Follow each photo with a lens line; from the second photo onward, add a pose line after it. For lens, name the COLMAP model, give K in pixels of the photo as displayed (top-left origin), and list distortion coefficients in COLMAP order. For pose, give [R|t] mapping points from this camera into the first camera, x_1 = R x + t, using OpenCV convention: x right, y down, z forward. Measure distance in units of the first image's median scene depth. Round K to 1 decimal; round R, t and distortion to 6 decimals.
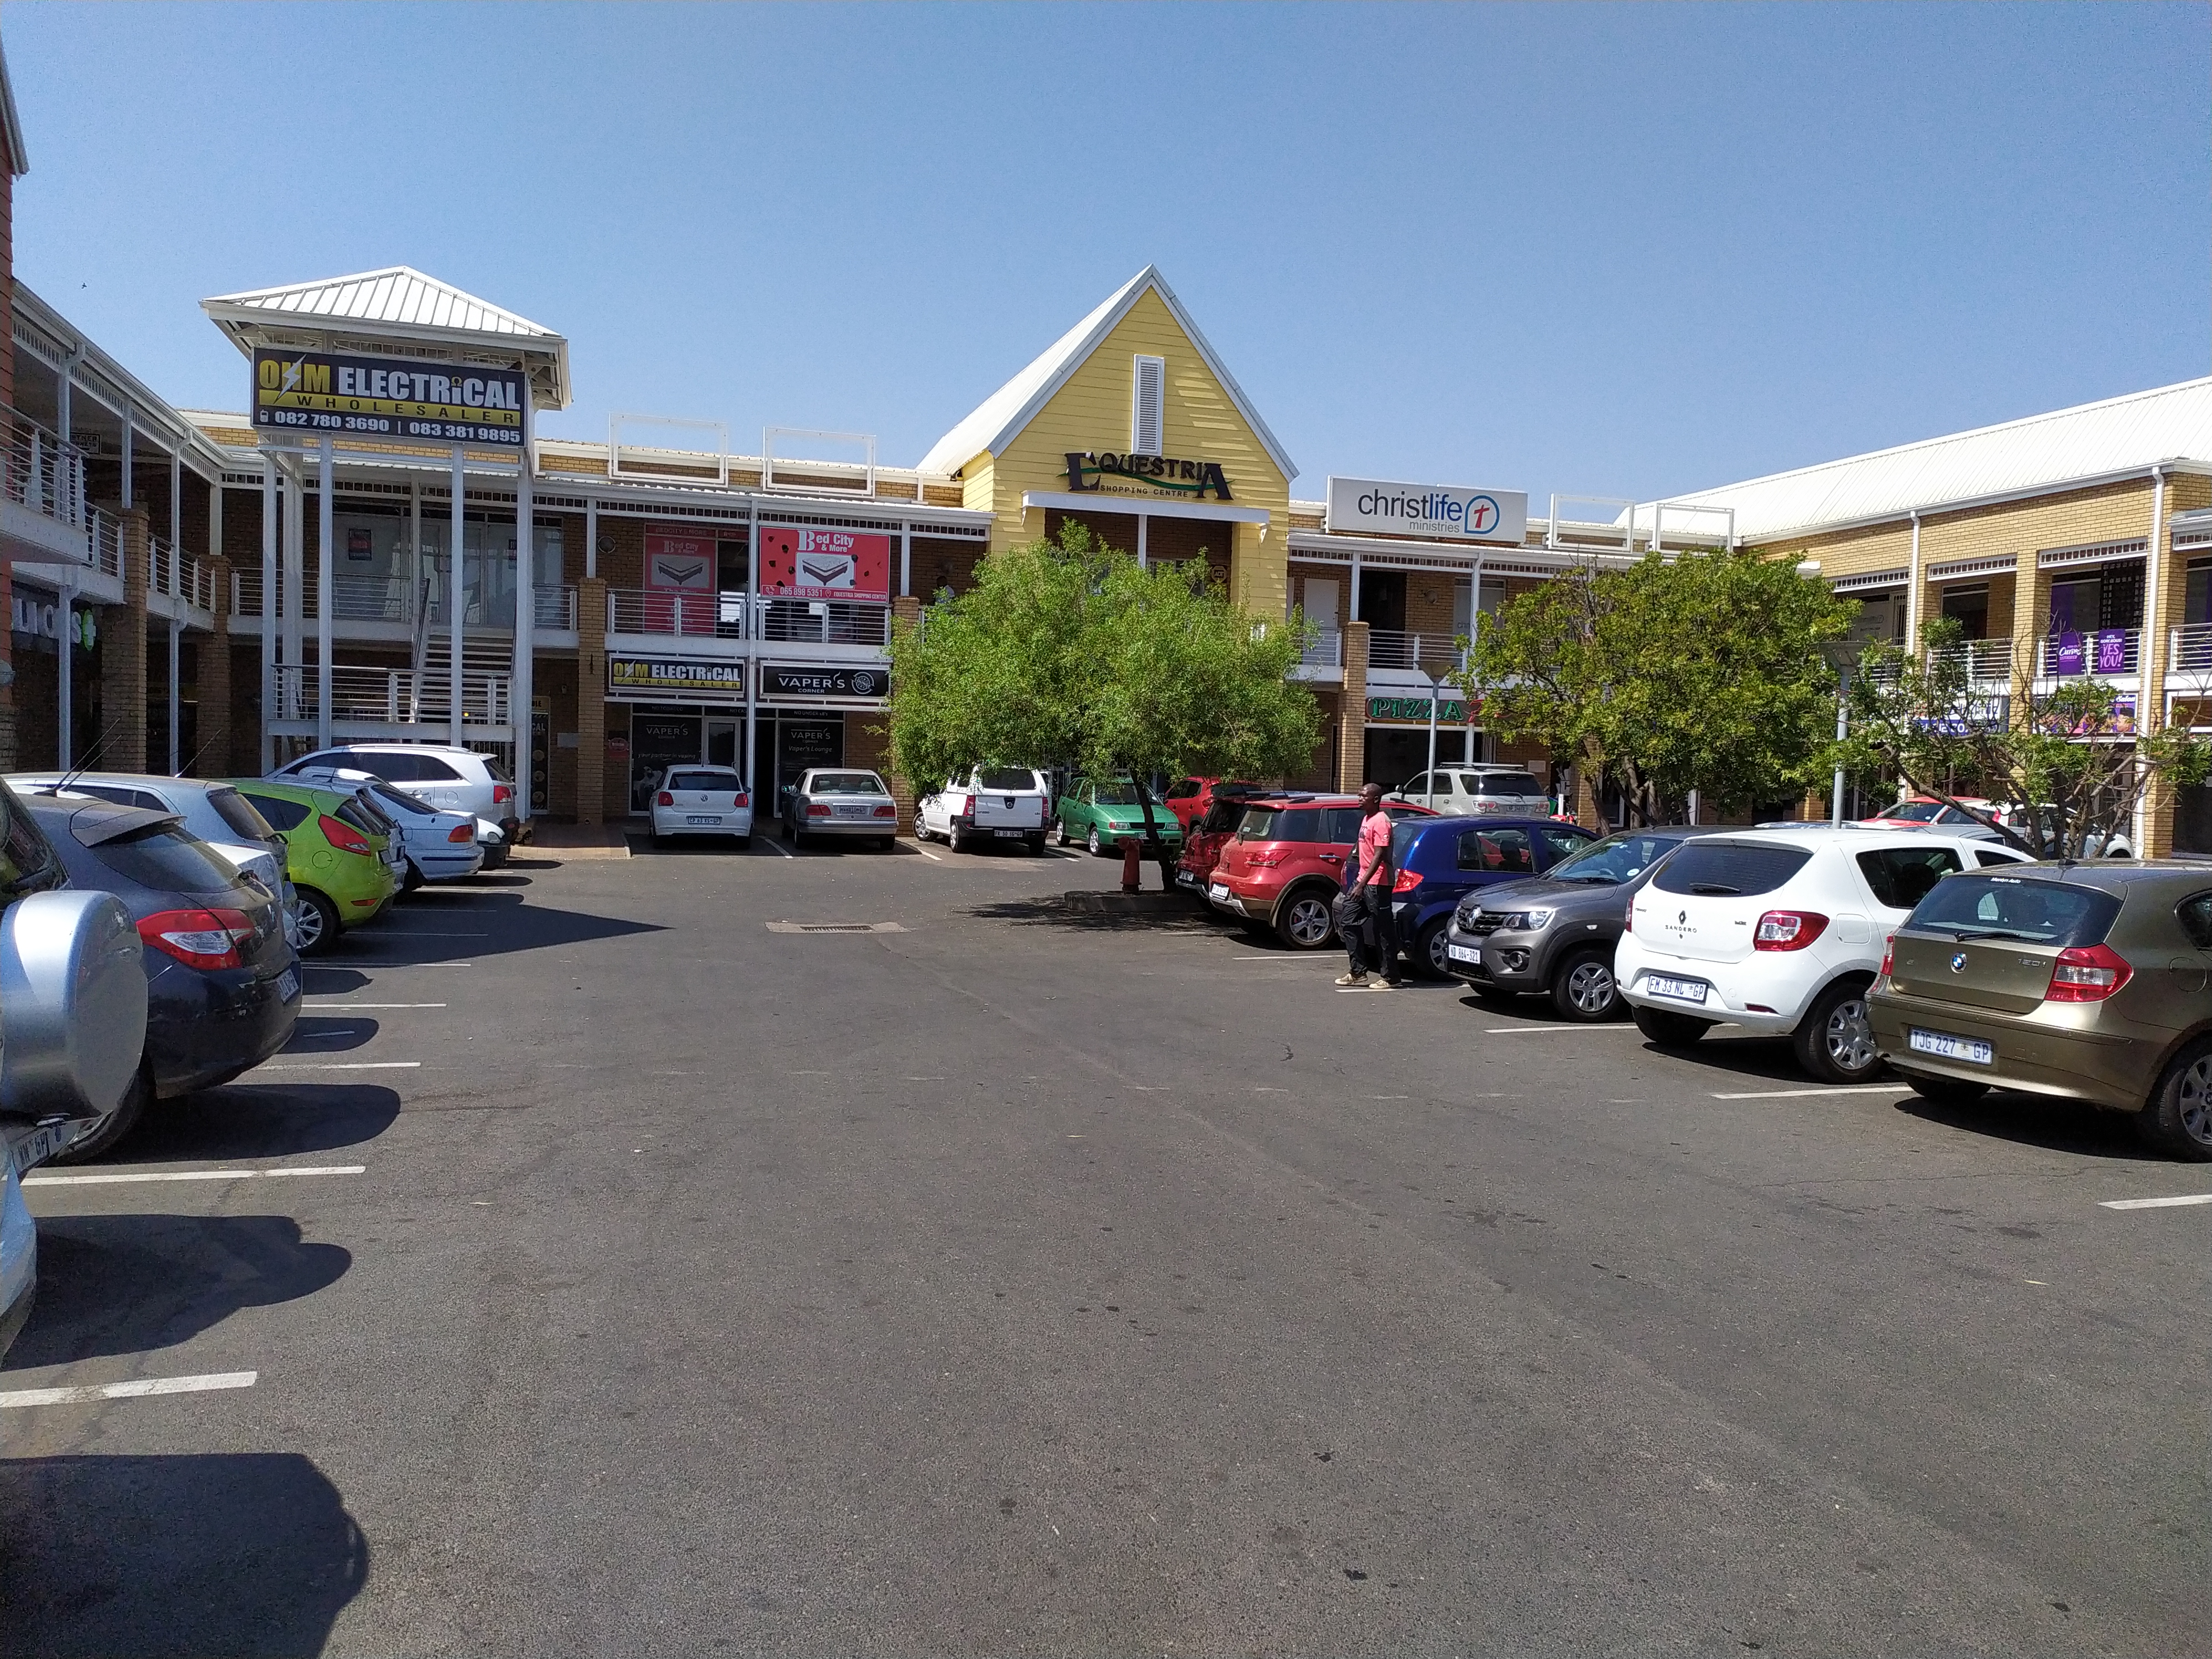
lens RADIAL K [[1633.7, 0, 1119.5], [0, 1633.7, 822.8], [0, 0, 1]] dist [0.072262, -0.090820]
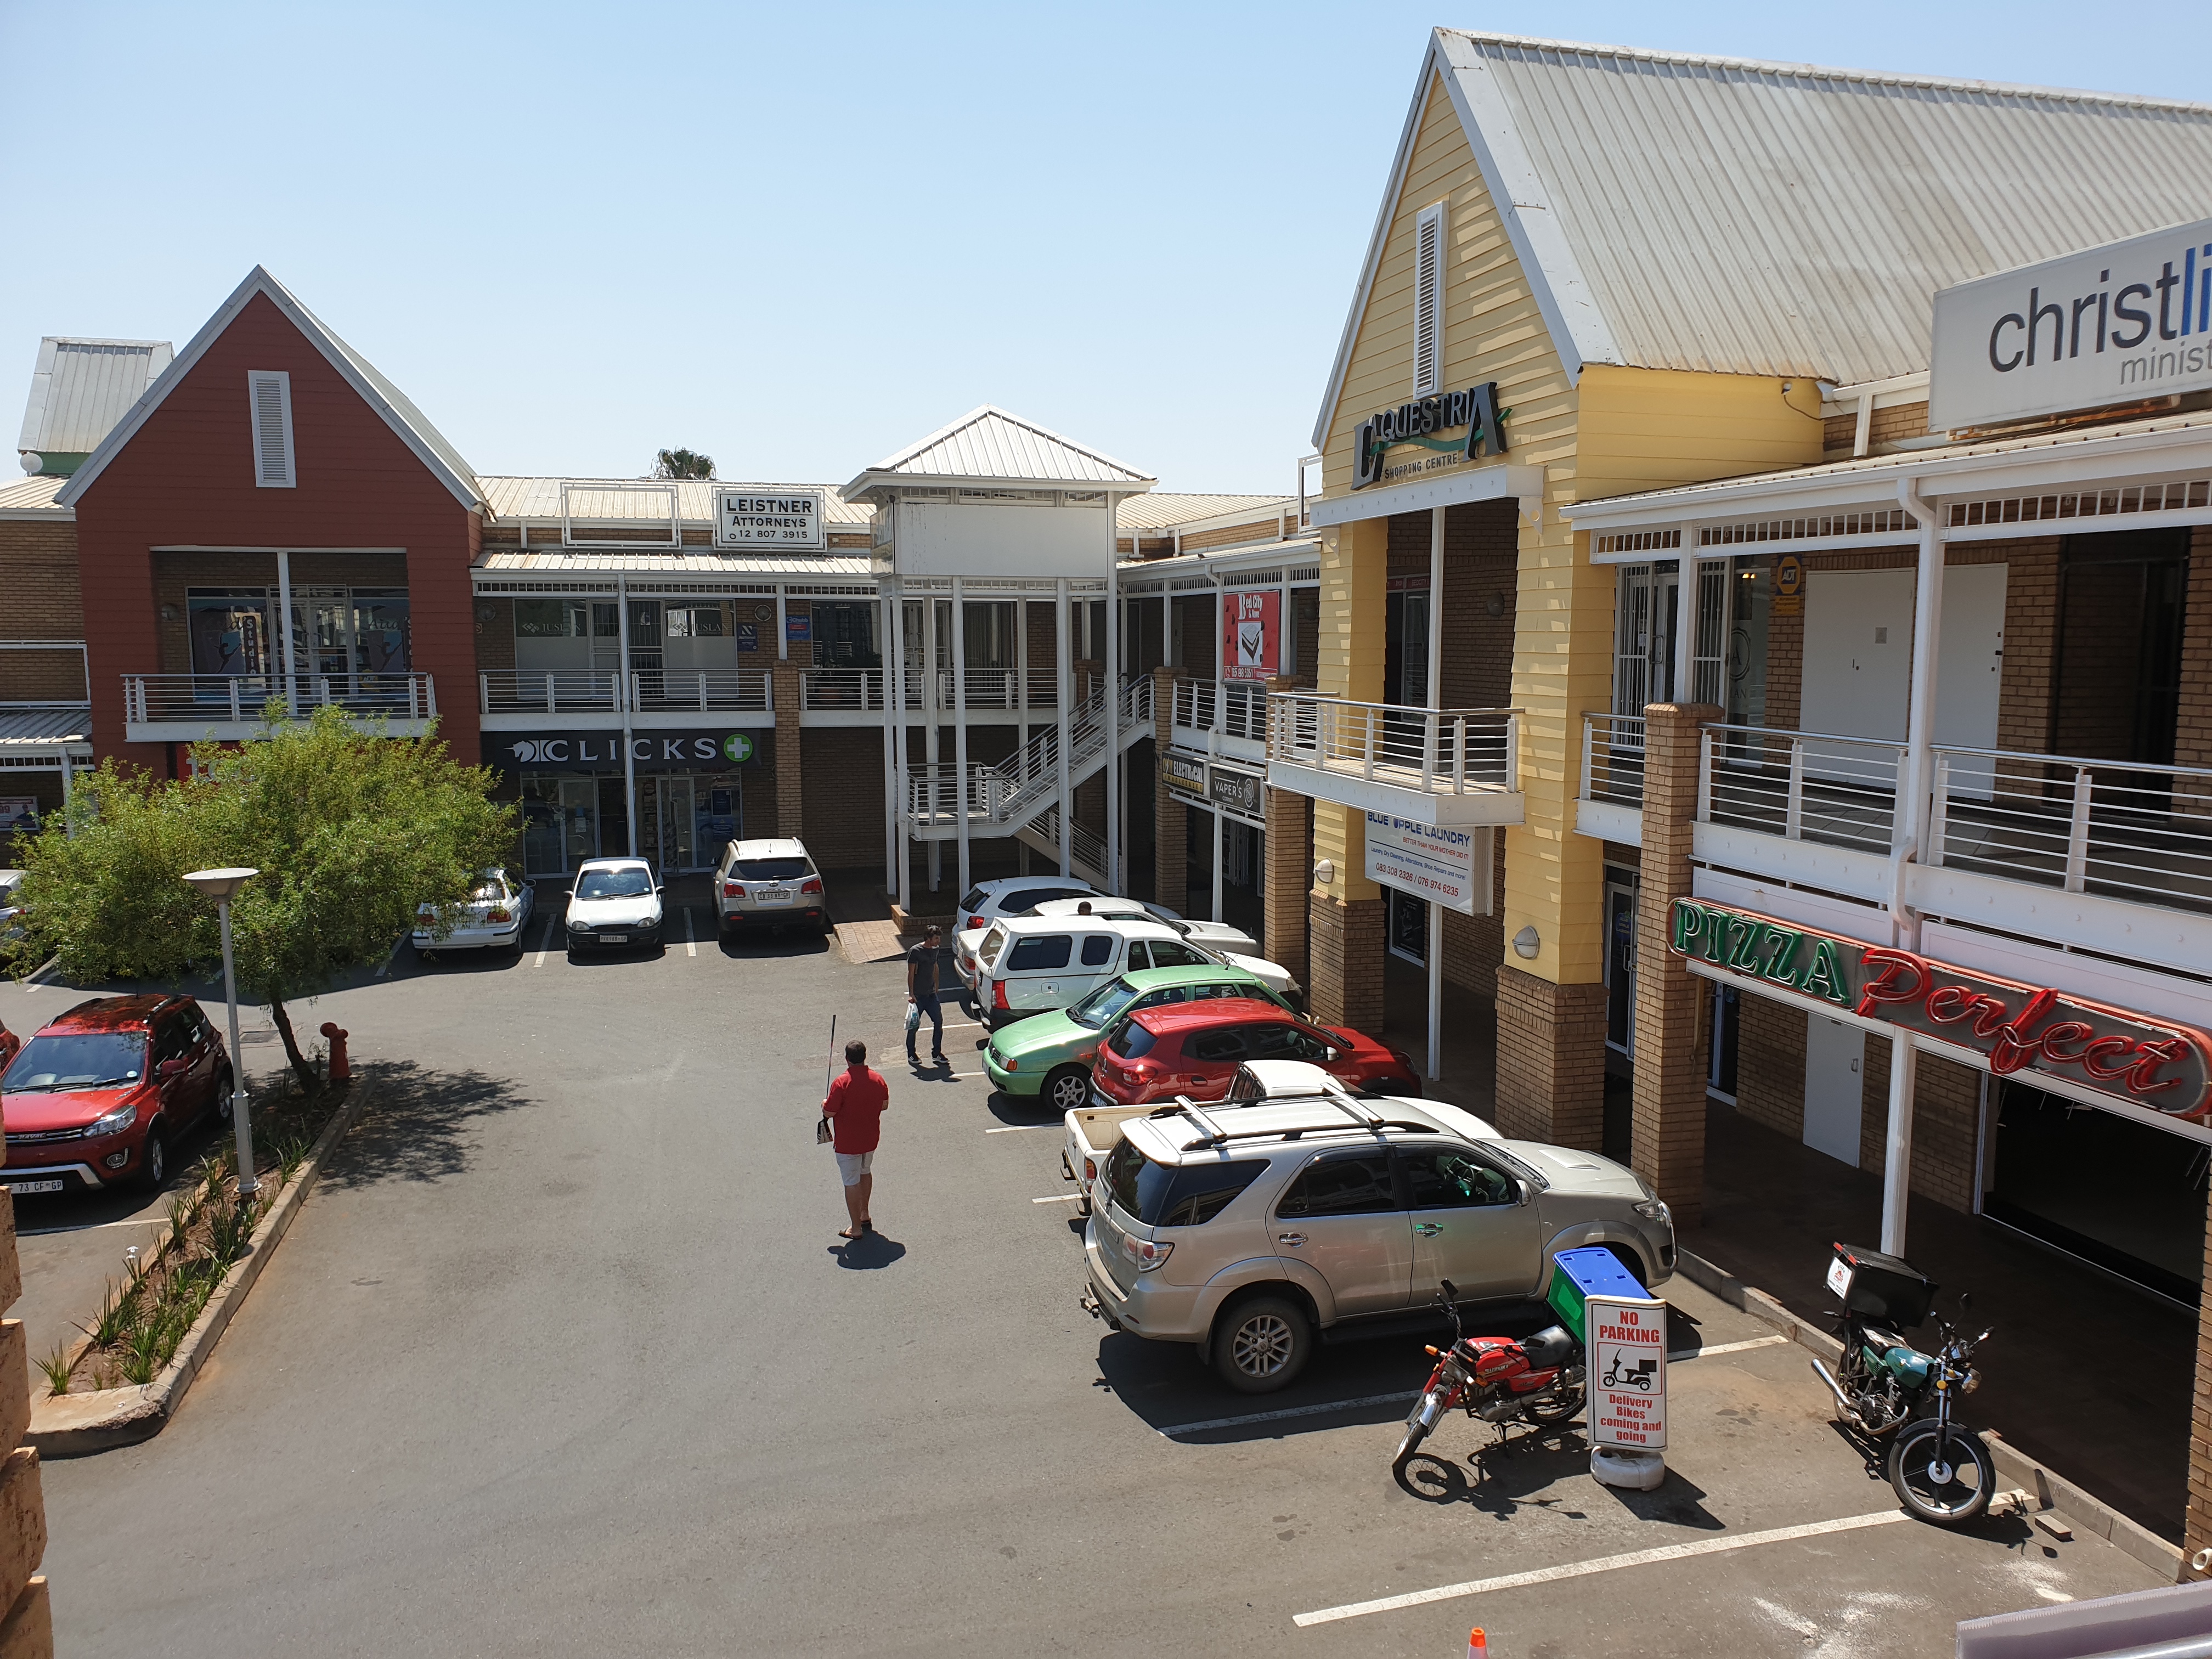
lens RADIAL K [[1700.8, 0, 1110.4], [0, 1700.8, 842.7], [0, 0, 1]] dist [0.004953, 0.003332]
pose [[-0.080150, 0.098619, -0.991892, 0.611561], [-0.046690, 0.993630, 0.102565, -0.136259], [0.995689, 0.054532, -0.075035, 0.977395]]
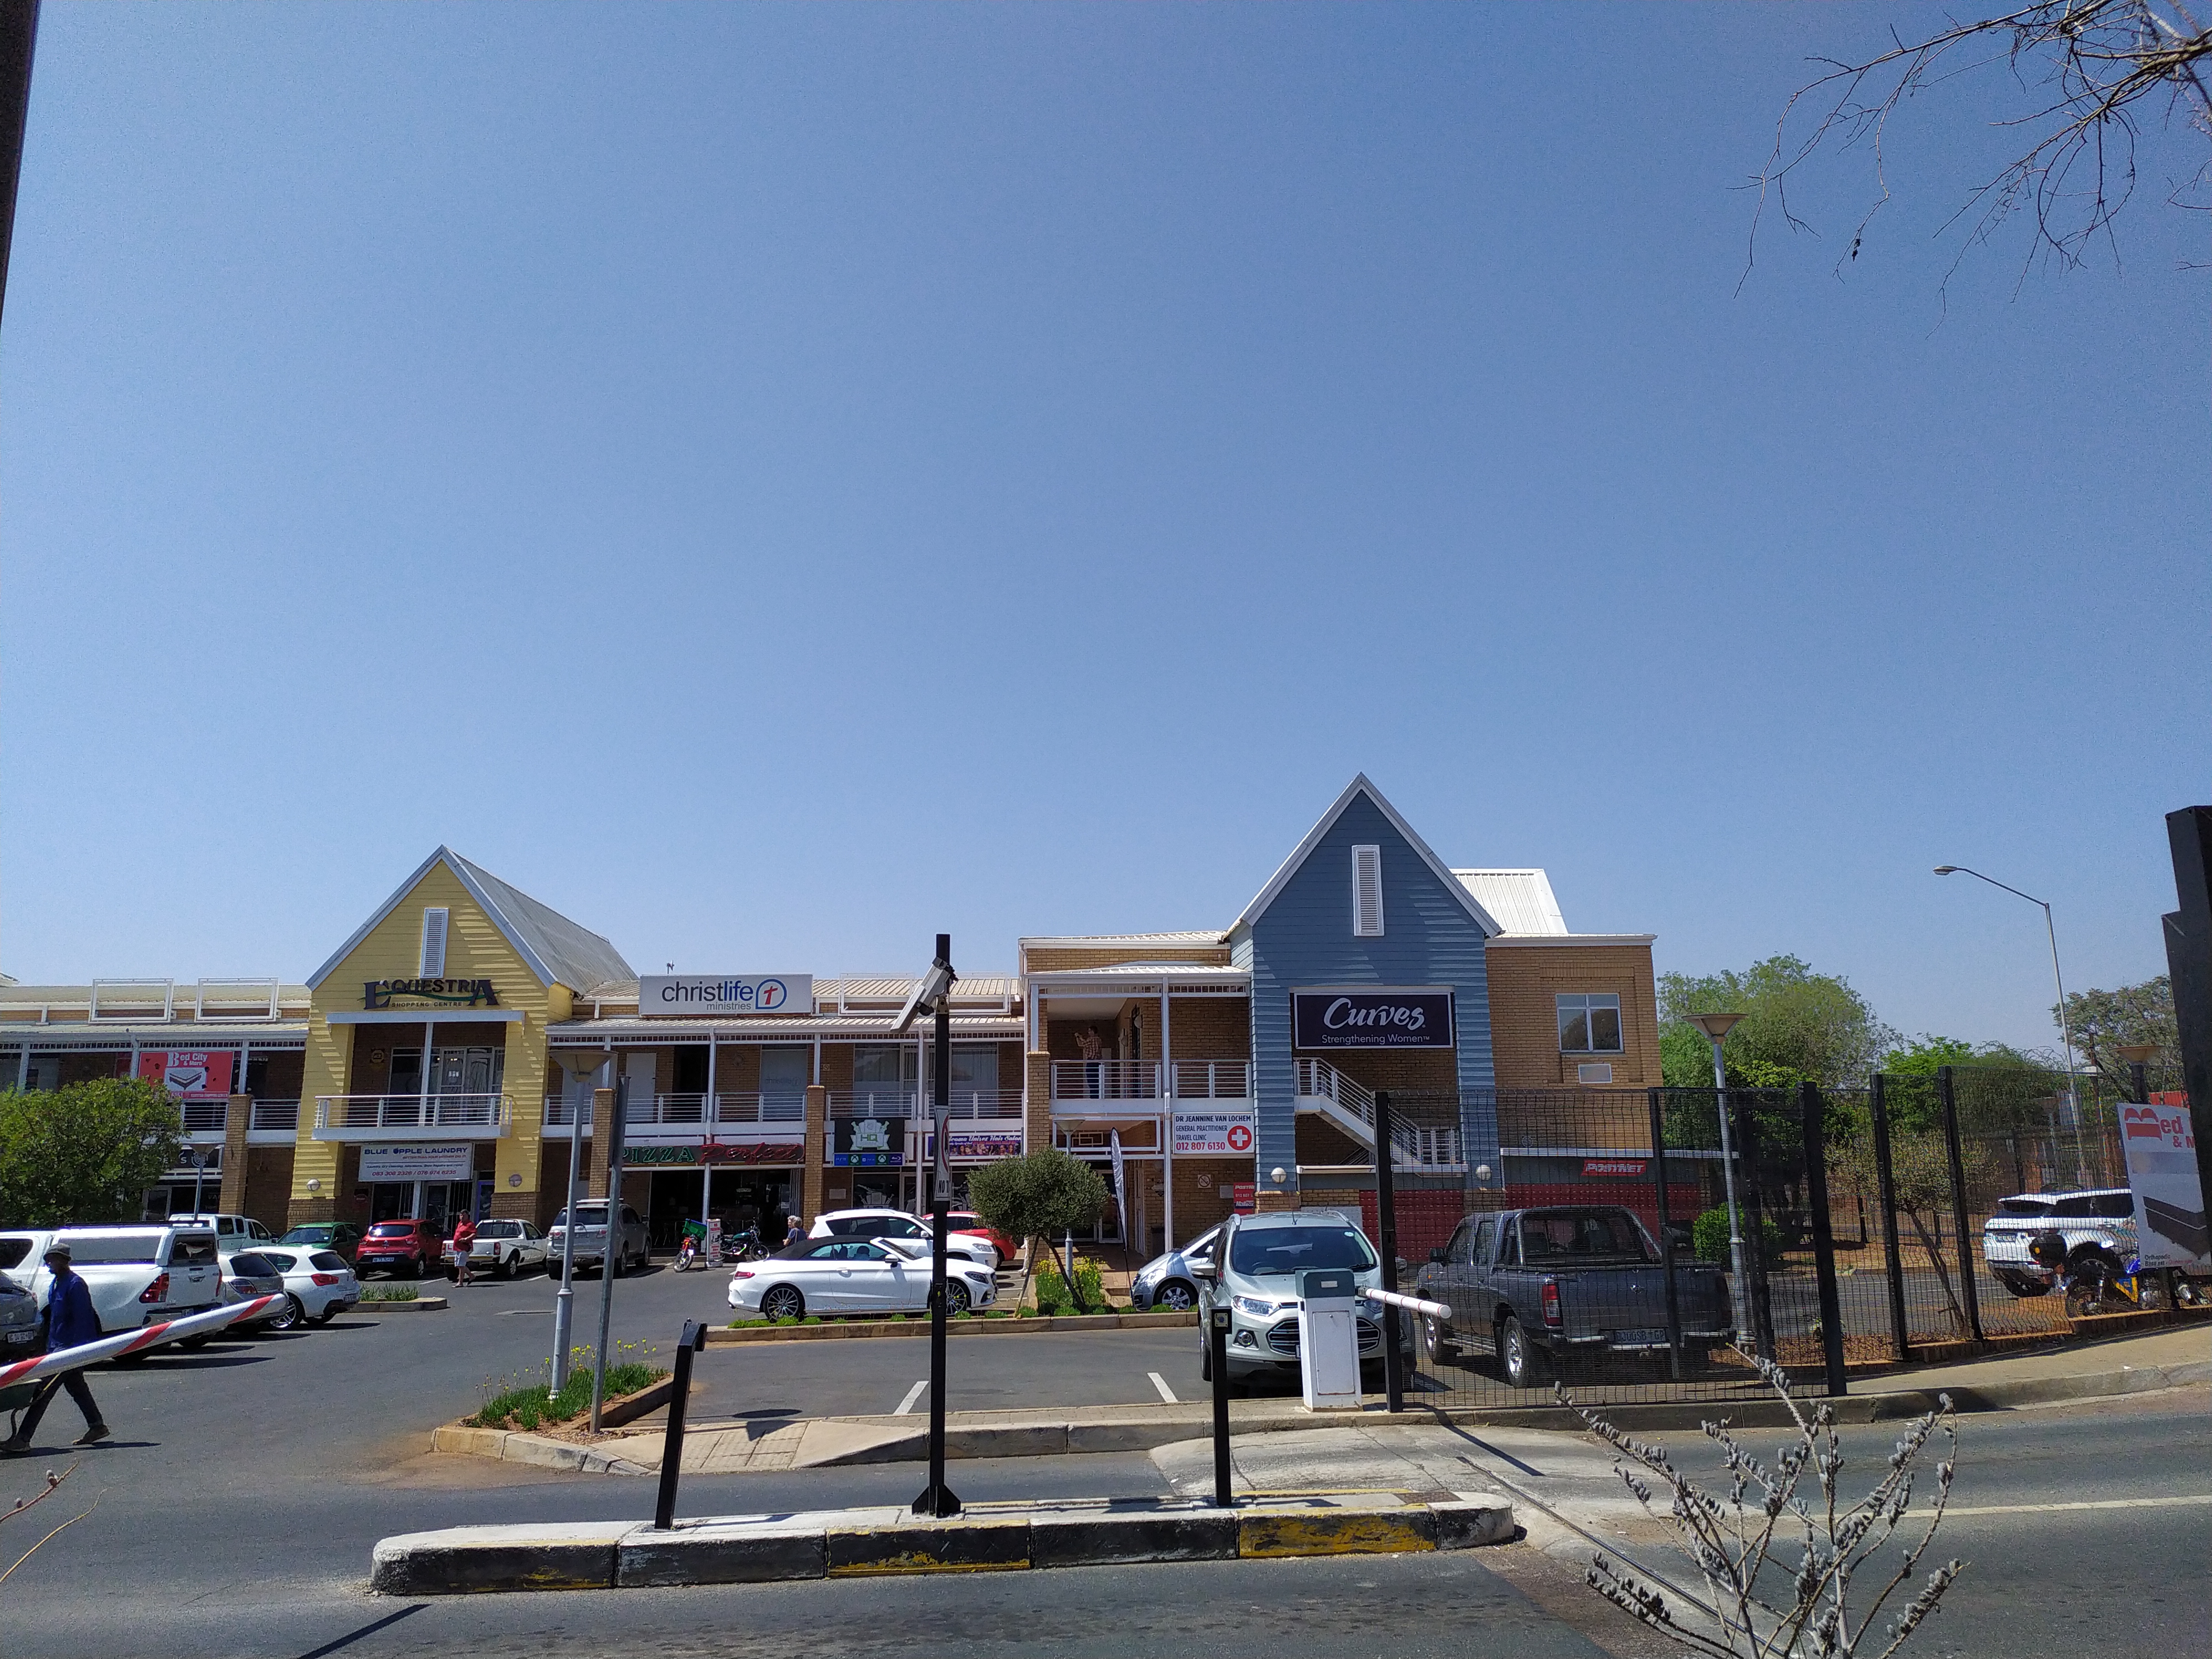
lens RADIAL K [[1633.7, 0, 1119.5], [0, 1633.7, 822.8], [0, 0, 1]] dist [0.072262, -0.090820]
pose [[0.959080, -0.099626, -0.265027, 0.978517], [0.024633, 0.961860, -0.272431, 0.042214], [0.282060, 0.254754, 0.924955, -0.151802]]
